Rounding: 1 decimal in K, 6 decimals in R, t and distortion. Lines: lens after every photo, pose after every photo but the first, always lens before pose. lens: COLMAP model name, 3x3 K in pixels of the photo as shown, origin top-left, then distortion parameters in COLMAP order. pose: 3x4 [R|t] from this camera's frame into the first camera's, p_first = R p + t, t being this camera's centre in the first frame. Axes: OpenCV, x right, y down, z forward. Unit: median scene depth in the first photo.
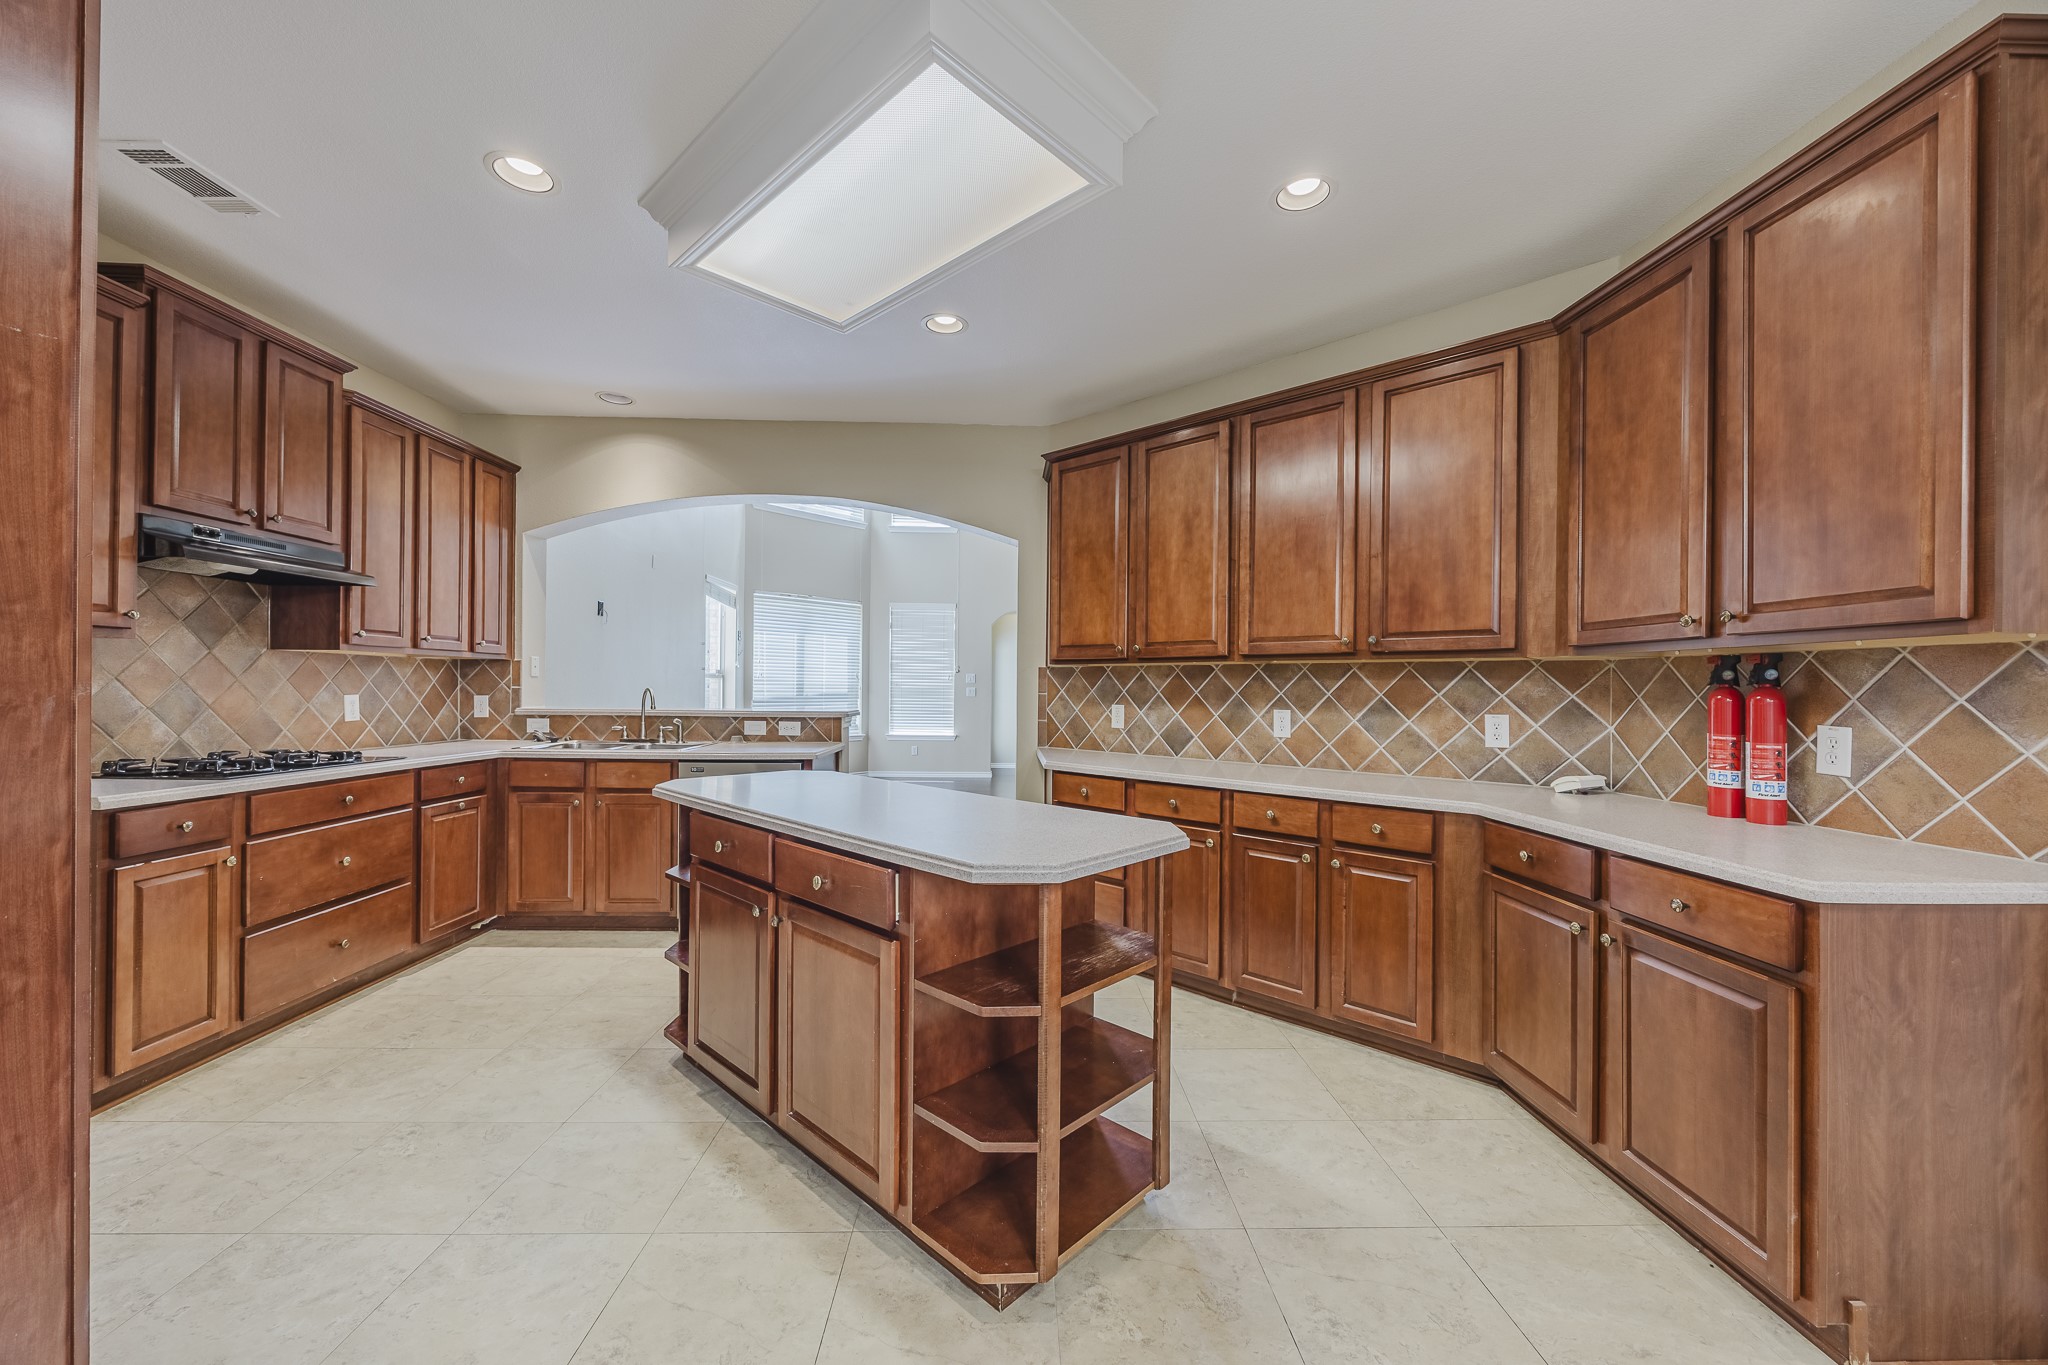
lens RADIAL K [[783.5, 0, 1028.2], [0, 783.5, 674.7], [0, 0, 1]] dist [-0.000964, 0.000369]
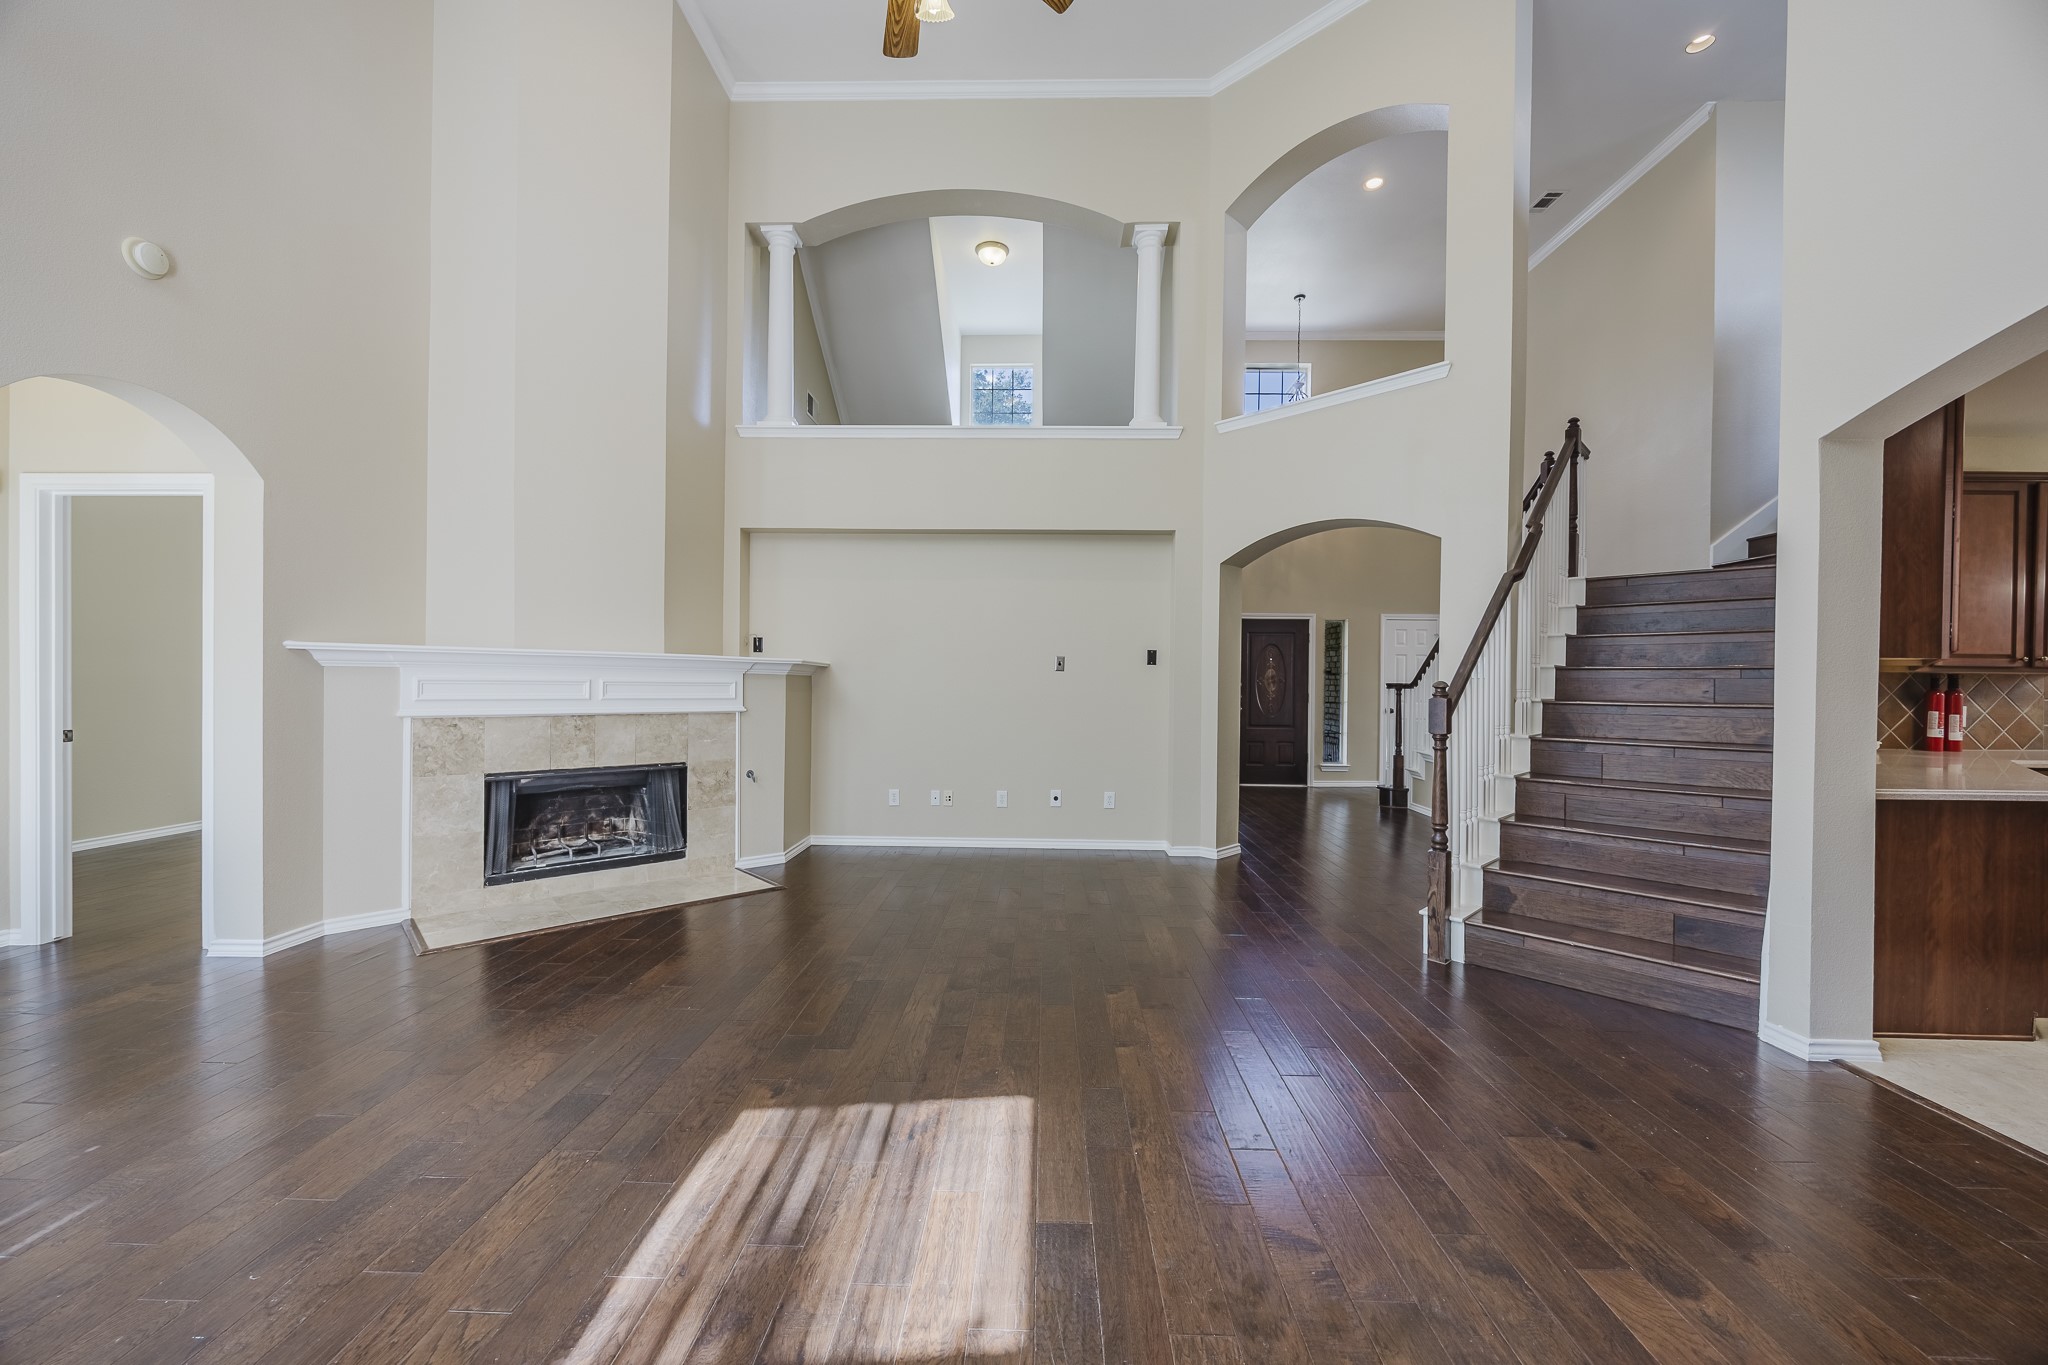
lens RADIAL K [[783.5, 0, 1025.2], [0, 783.5, 677.1], [0, 0, 1]] dist [-0.000964, 0.000369]
pose [[0.037228, -0.012441, 0.999229, -0.840566], [-0.028840, 0.999493, 0.013519, 0.017563], [-0.998891, -0.029321, 0.036850, 2.210825]]
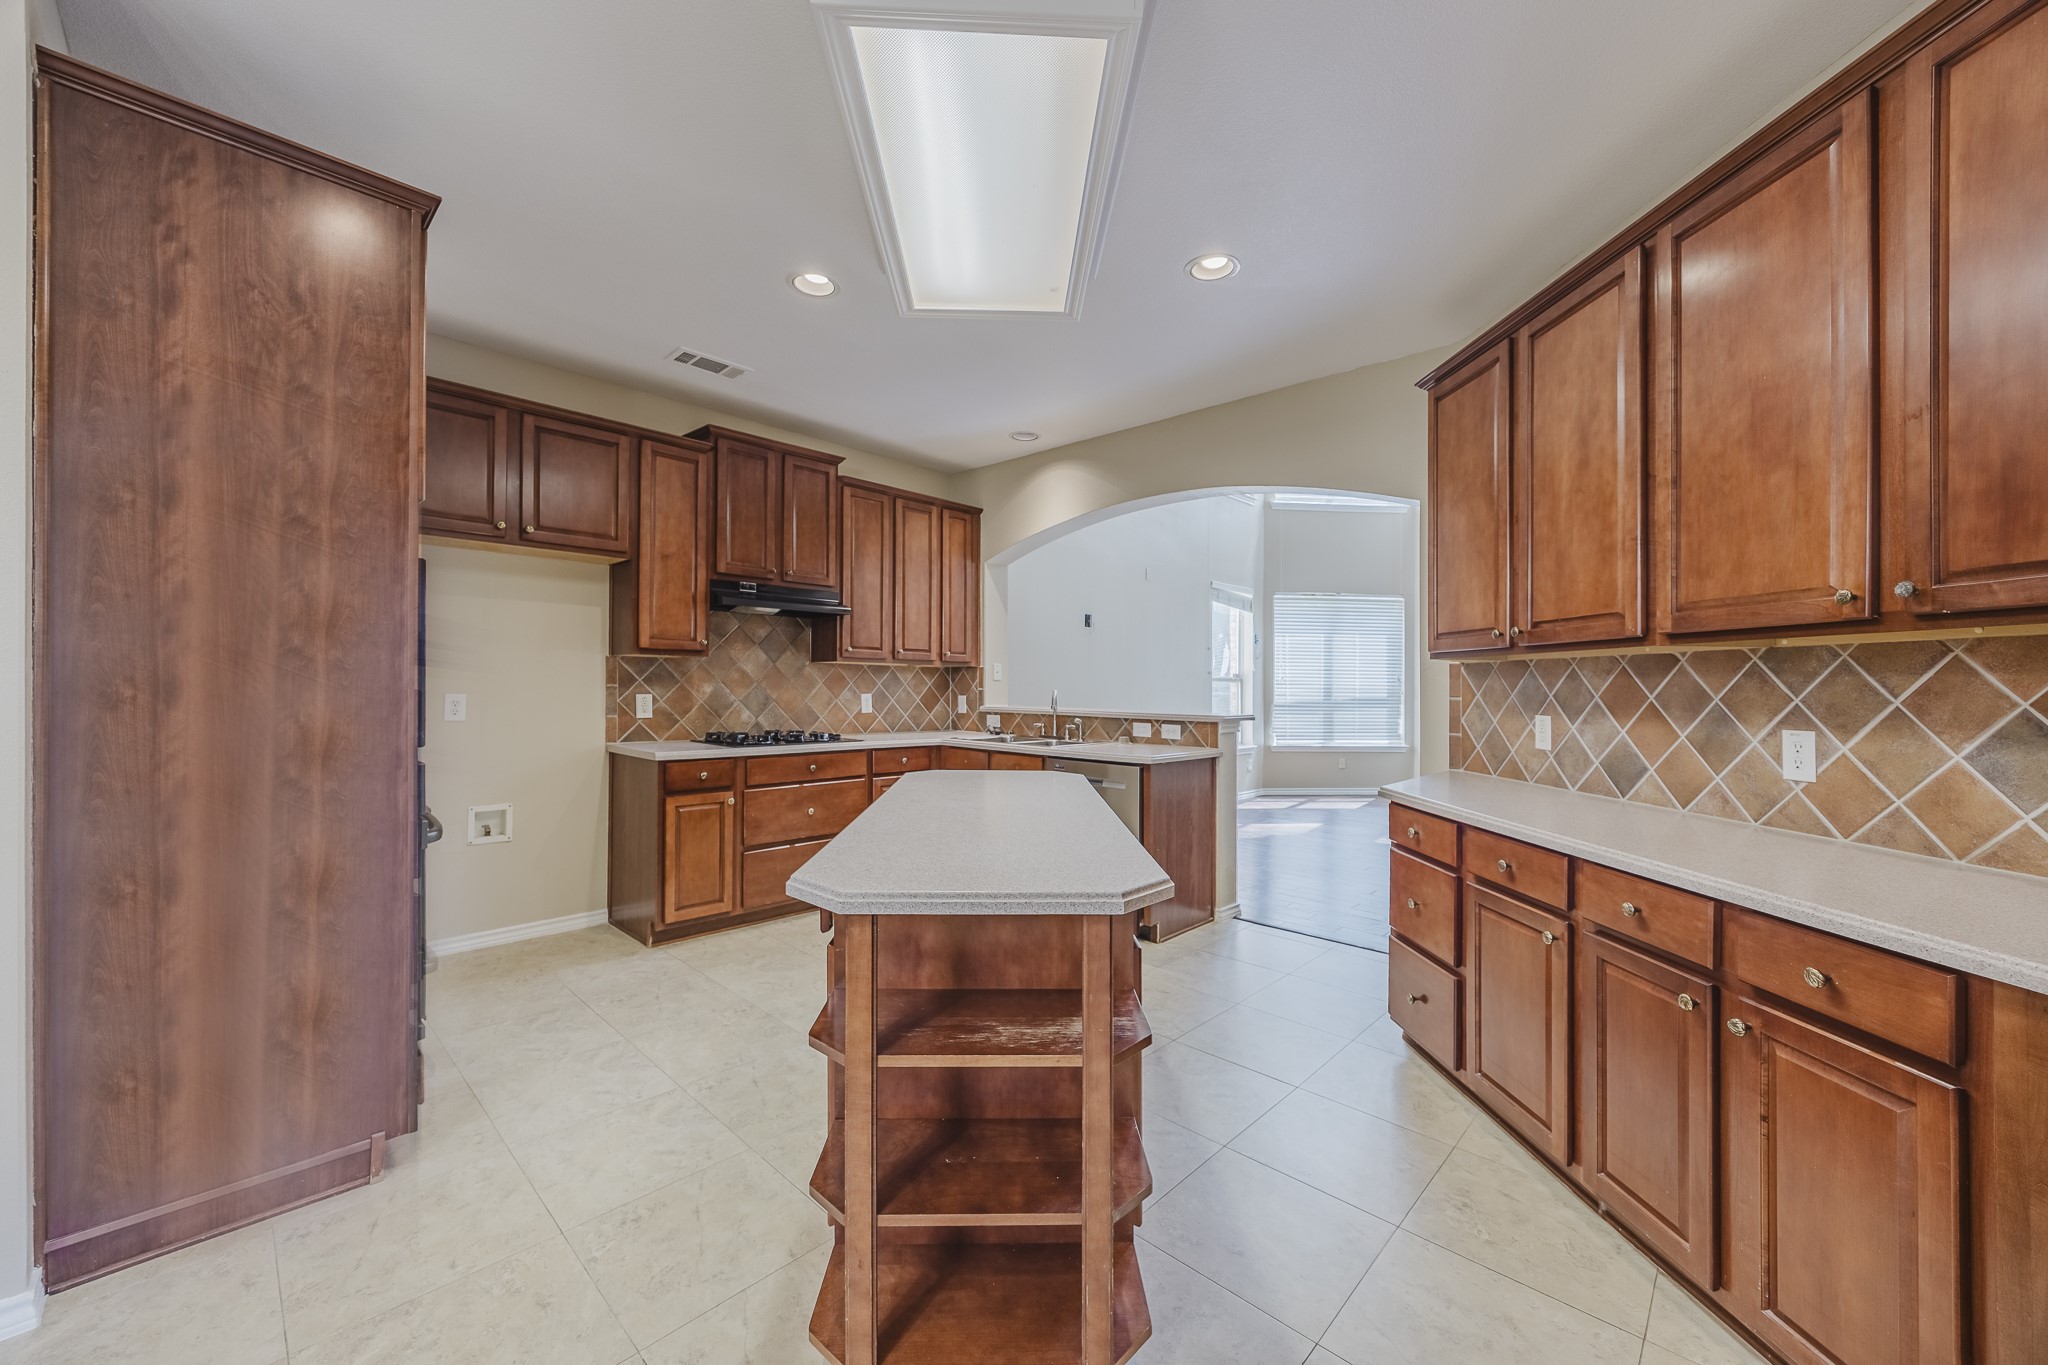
lens RADIAL K [[783.5, 0, 1023.1], [0, 783.5, 673.0], [0, 0, 1]] dist [-0.000964, 0.000369]
pose [[0.707185, -0.012879, -0.706911, 0.345920], [0.006476, 0.999910, -0.011738, 0.007836], [0.706999, 0.003722, 0.707205, 0.240562]]
